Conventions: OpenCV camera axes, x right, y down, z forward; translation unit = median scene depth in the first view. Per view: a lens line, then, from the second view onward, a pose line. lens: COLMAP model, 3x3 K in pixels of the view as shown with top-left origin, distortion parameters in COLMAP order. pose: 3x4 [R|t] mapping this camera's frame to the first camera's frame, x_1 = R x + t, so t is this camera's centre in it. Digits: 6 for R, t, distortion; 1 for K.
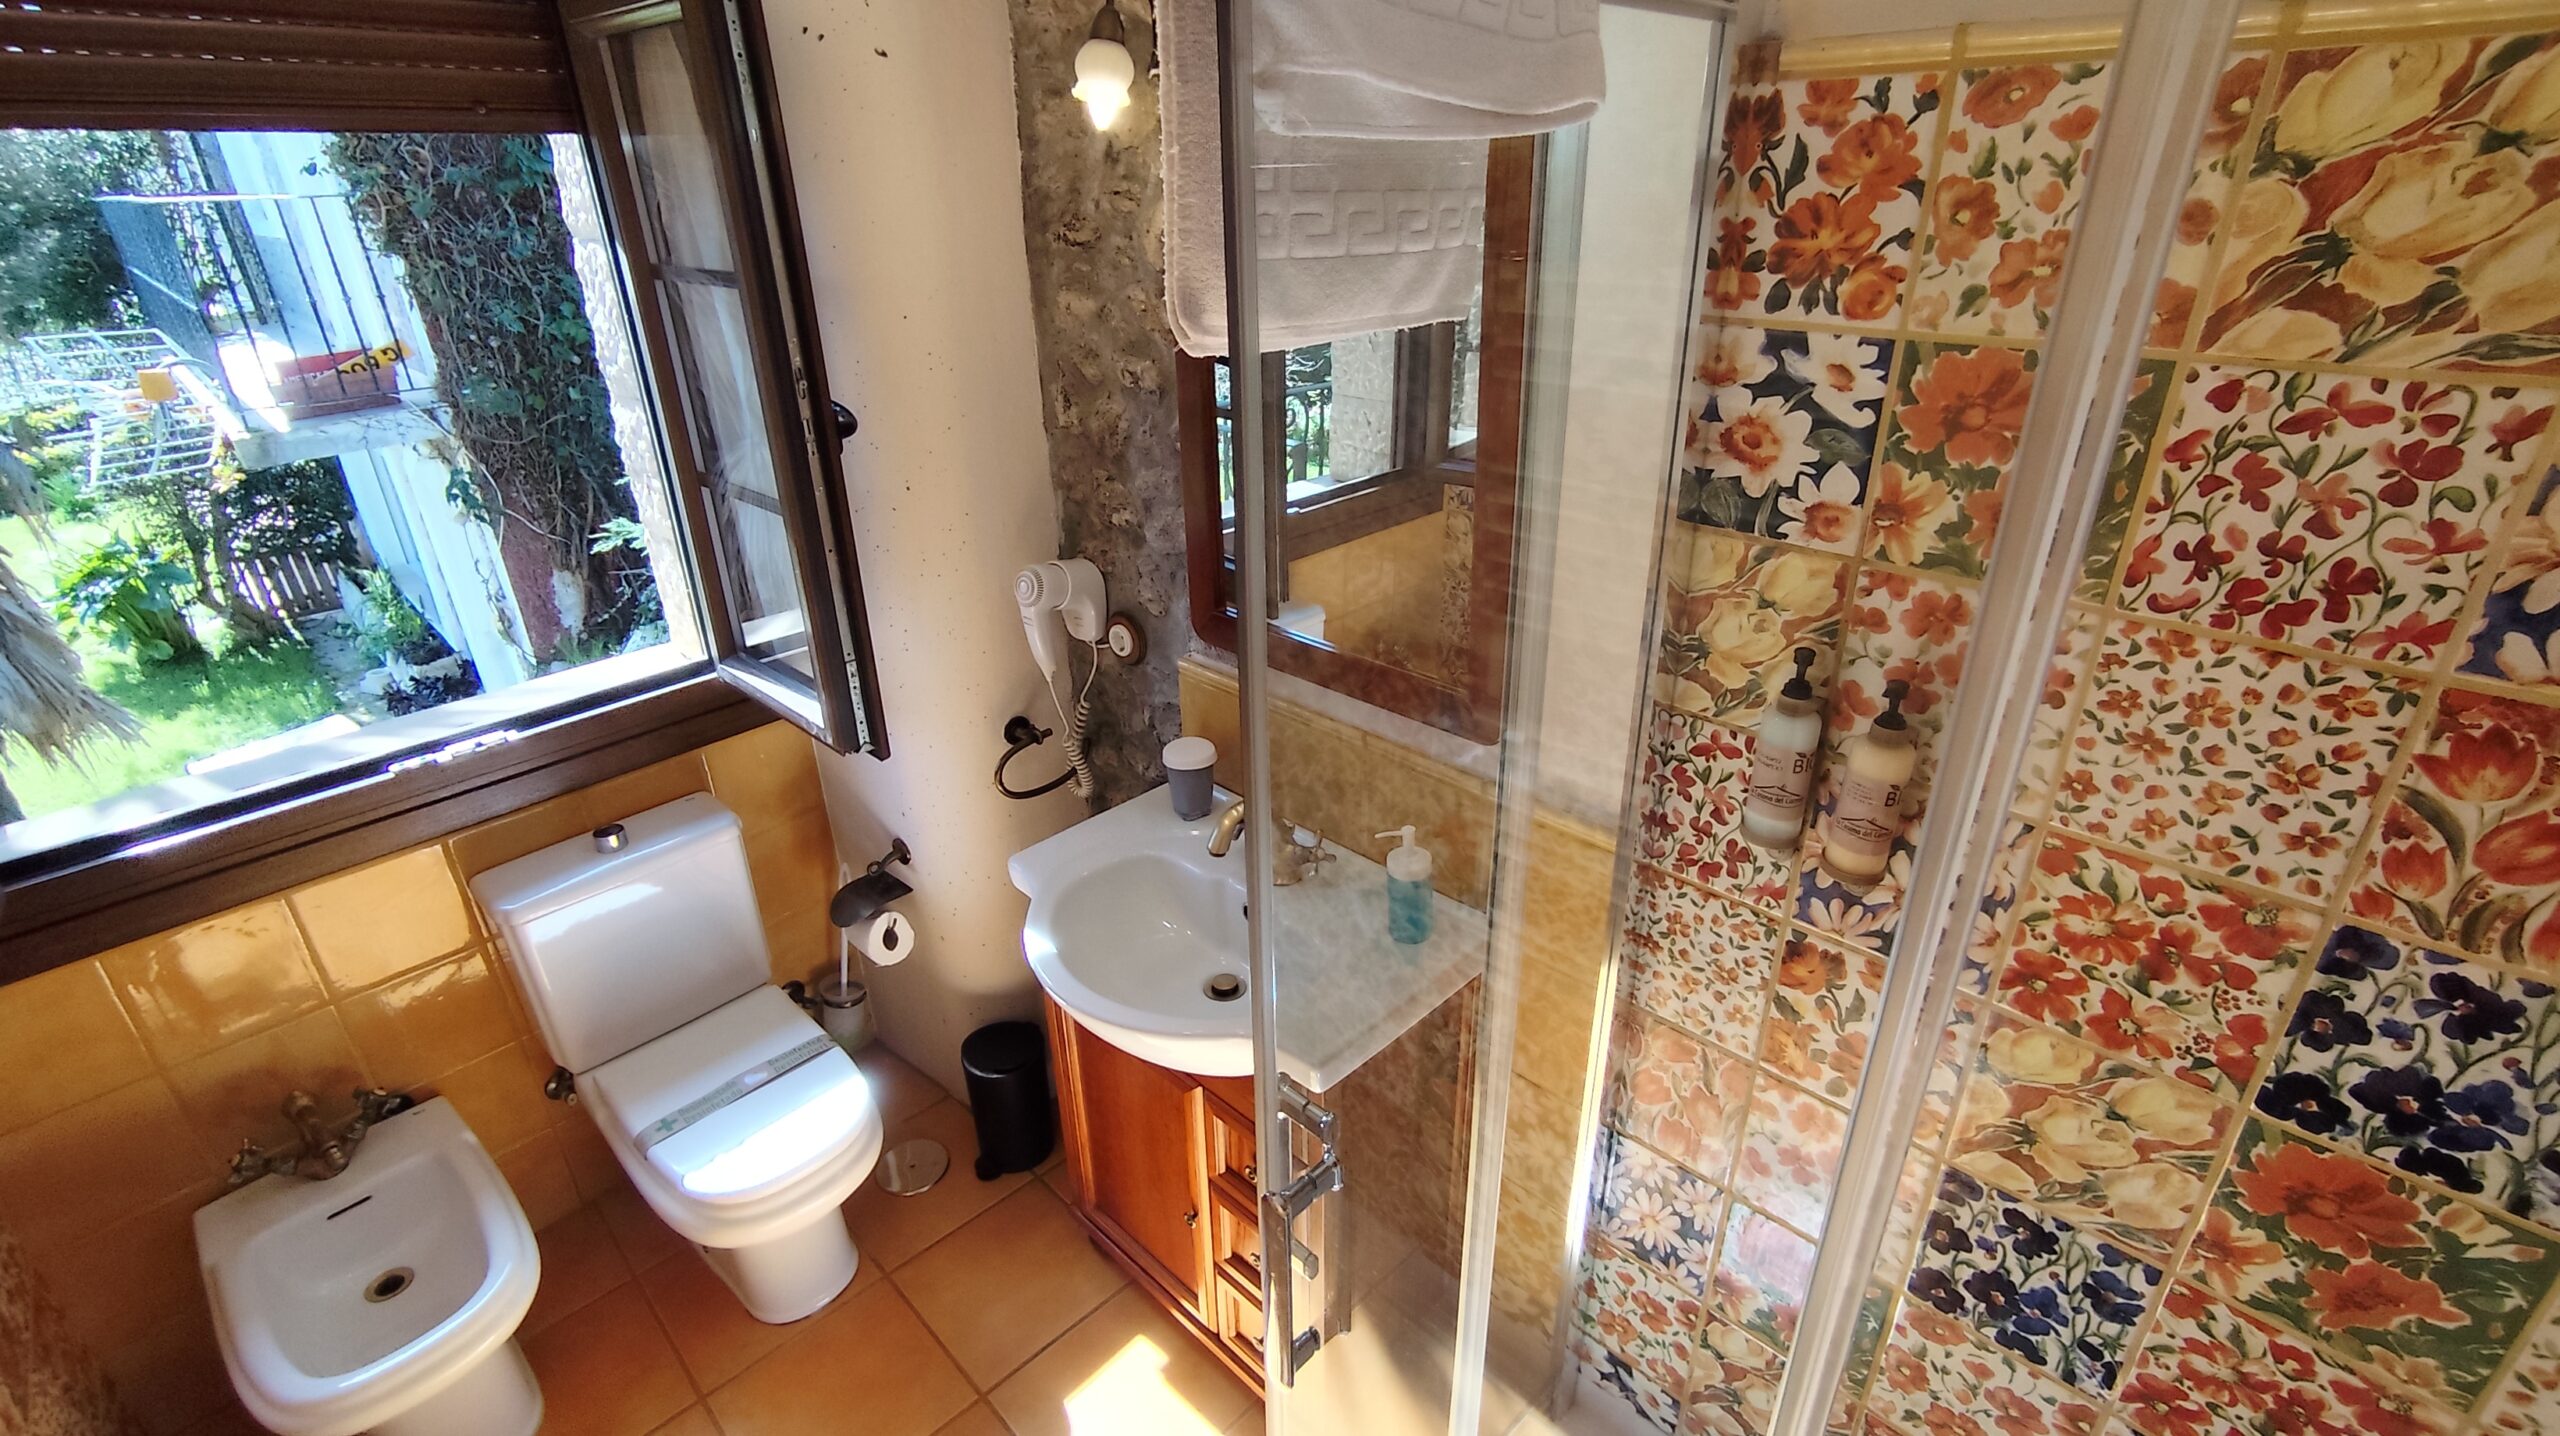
lens RADIAL K [[1164.3, 0, 1300.2], [0, 1164.3, 714.3], [0, 0, 1]] dist [-0.057114, 0.042636]
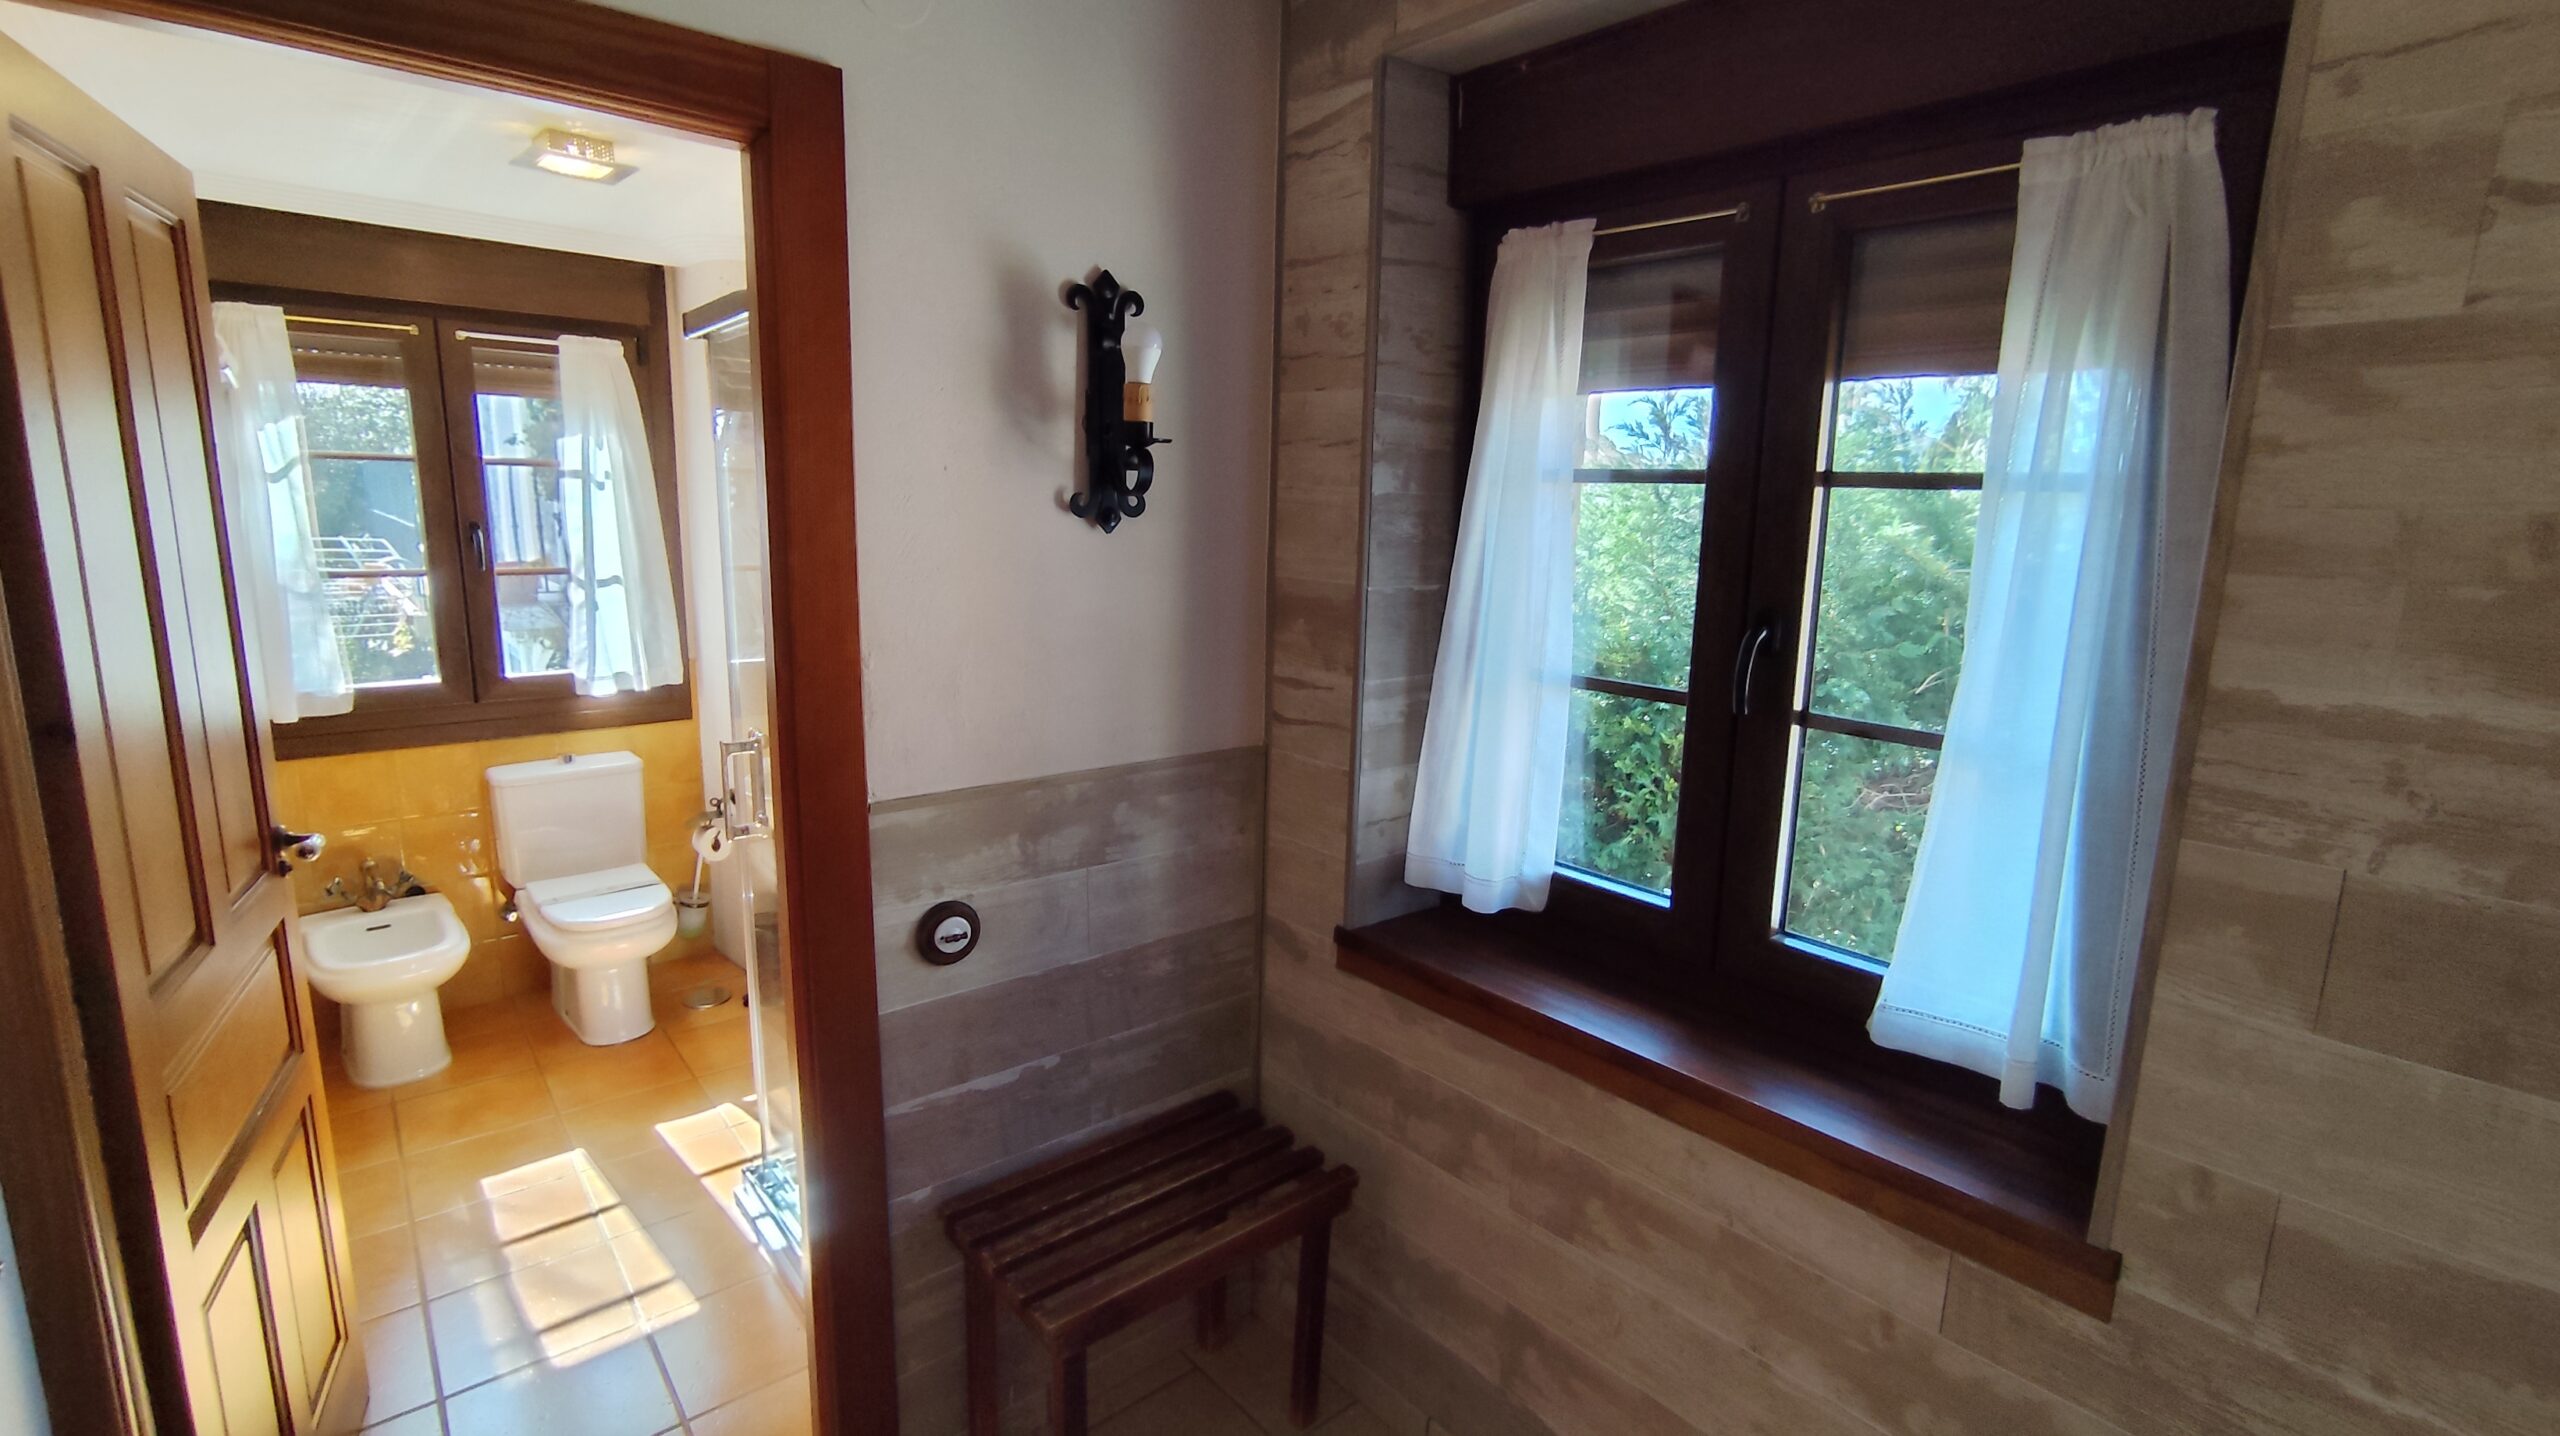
lens RADIAL K [[1164.3, 0, 1300.2], [0, 1164.3, 714.3], [0, 0, 1]] dist [-0.057114, 0.042636]
pose [[0.995960, 0.049764, -0.074747, 0.668898], [-0.067155, 0.965368, -0.252100, 0.412783], [0.059613, 0.256102, 0.964810, -0.672986]]
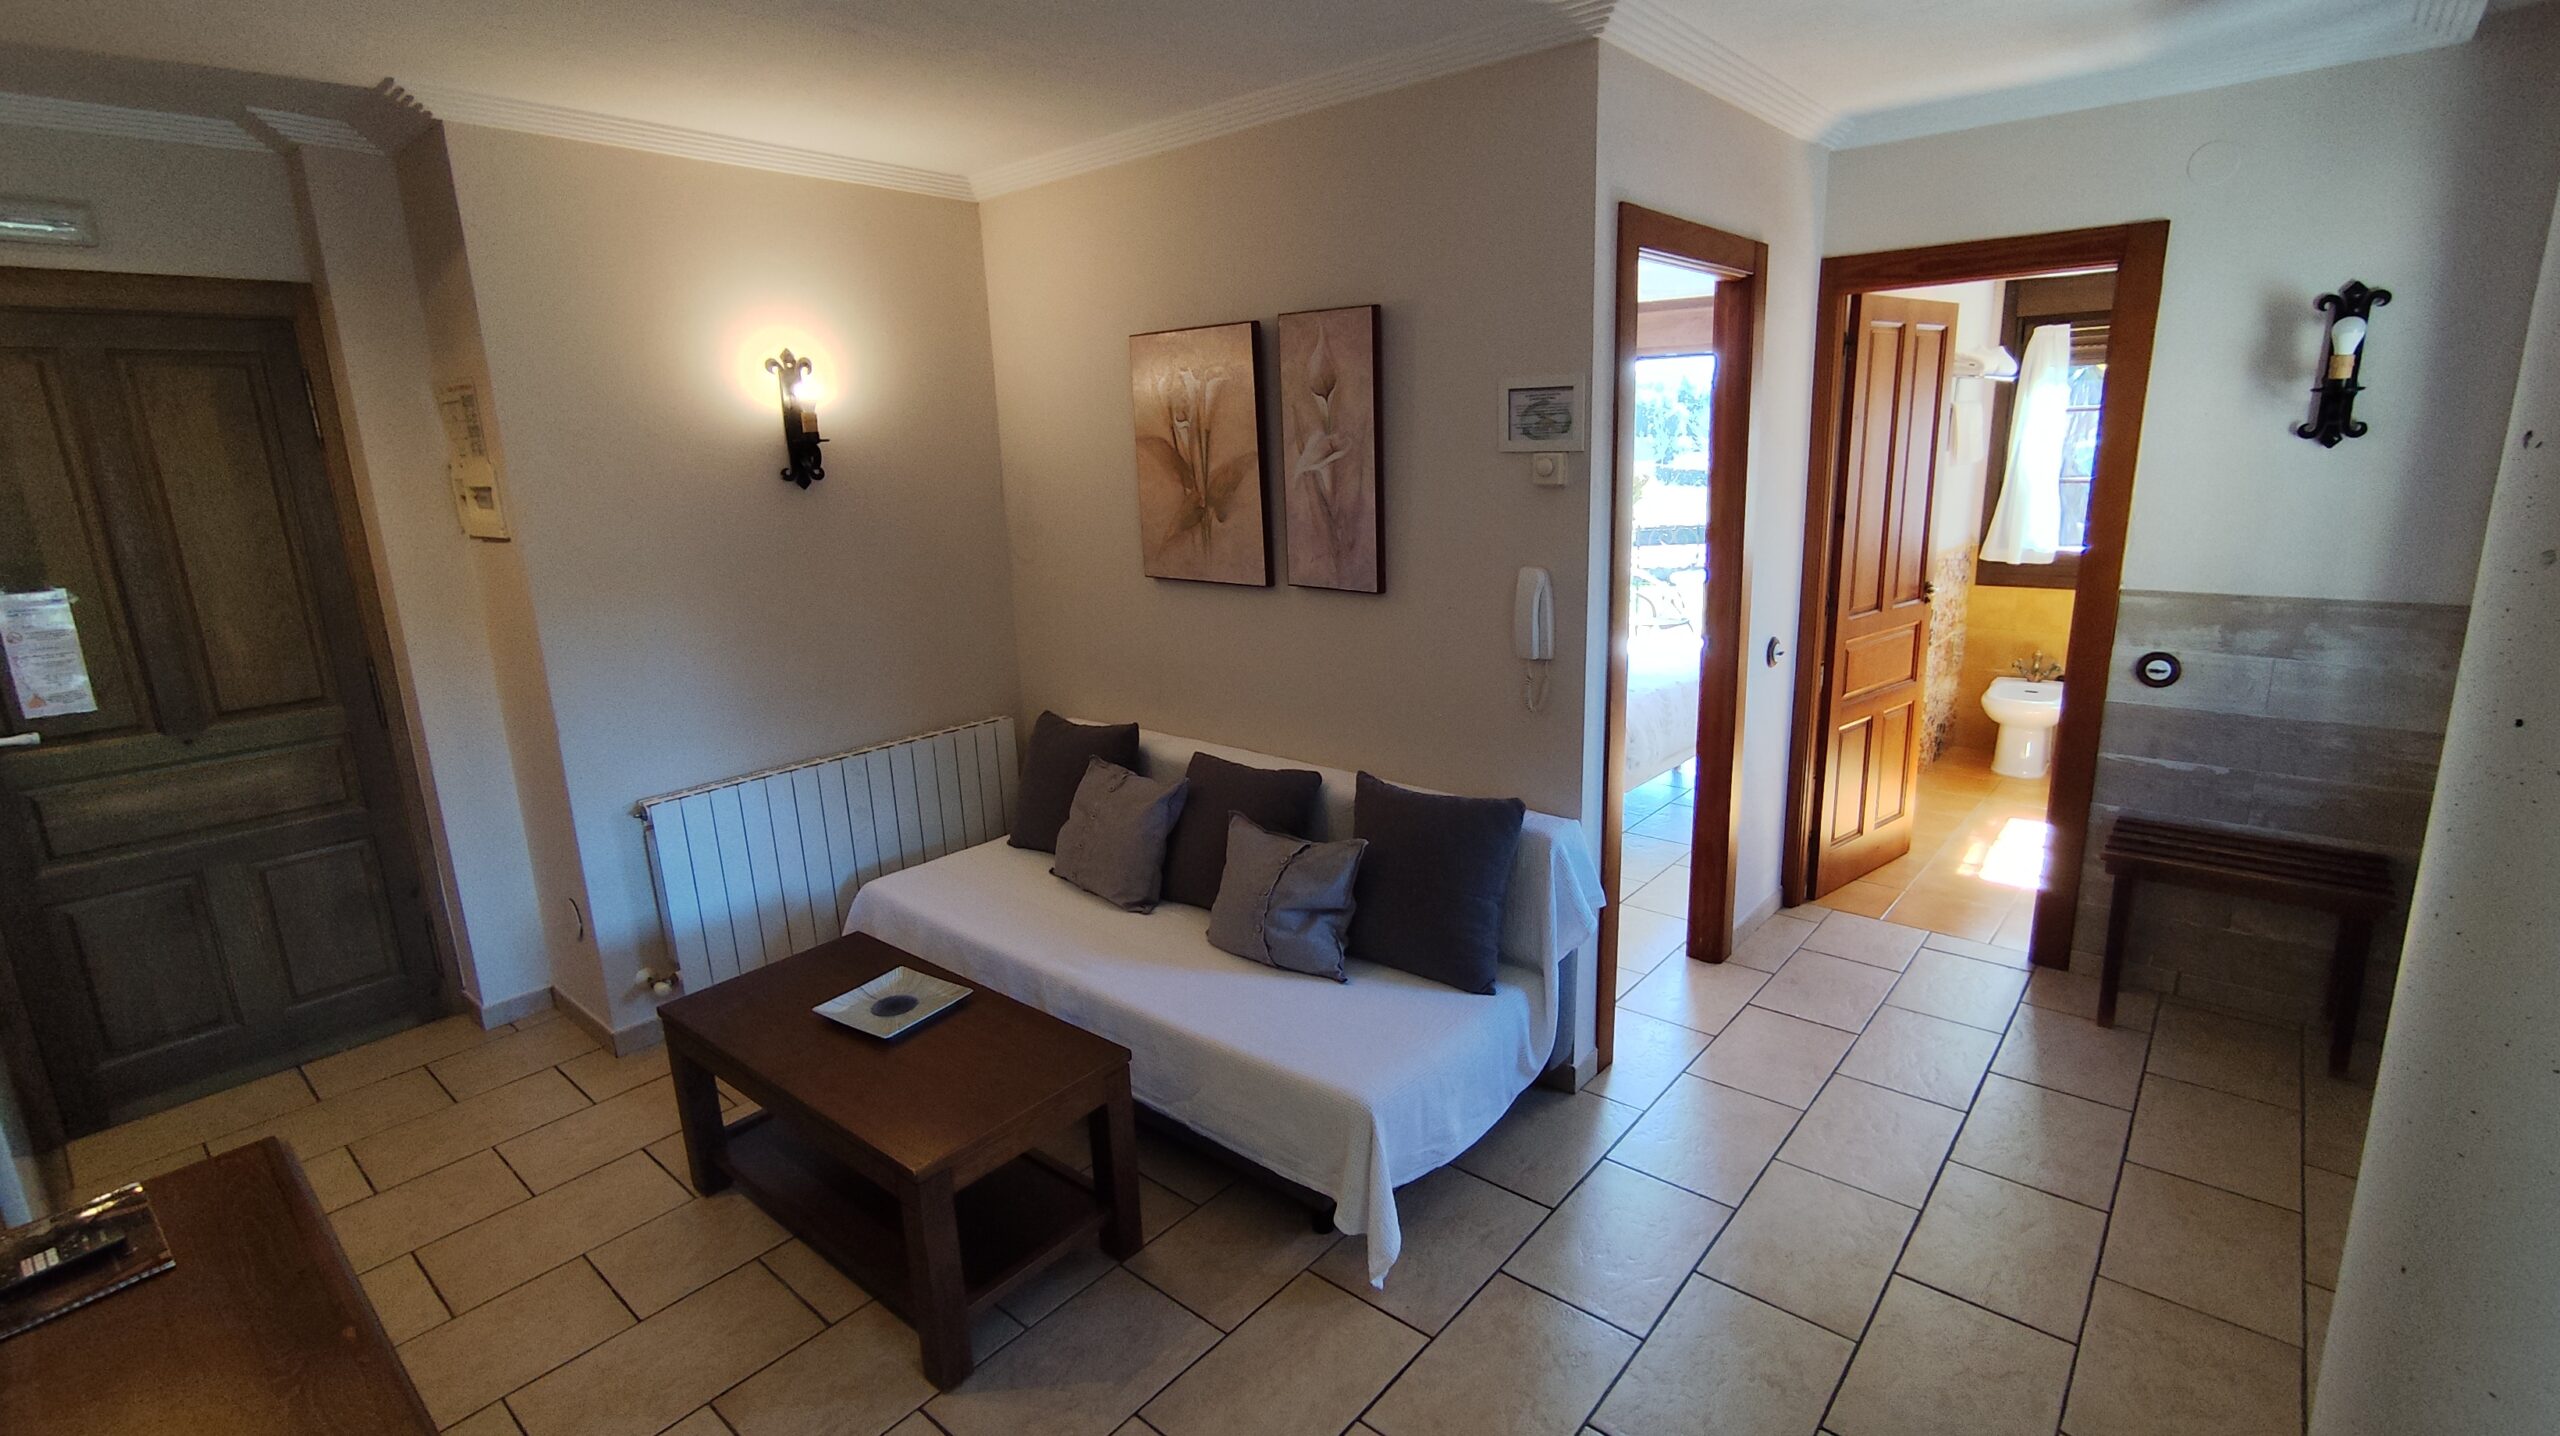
lens RADIAL K [[1156.2, 0, 1297.8], [0, 1156.2, 713.7], [0, 0, 1]] dist [-0.025578, 0.015353]
pose [[0.062754, 0.241235, -0.968436, 1.808416], [-0.394946, 0.897140, 0.197883, 0.579129], [0.916559, 0.370062, 0.151573, -1.112517]]
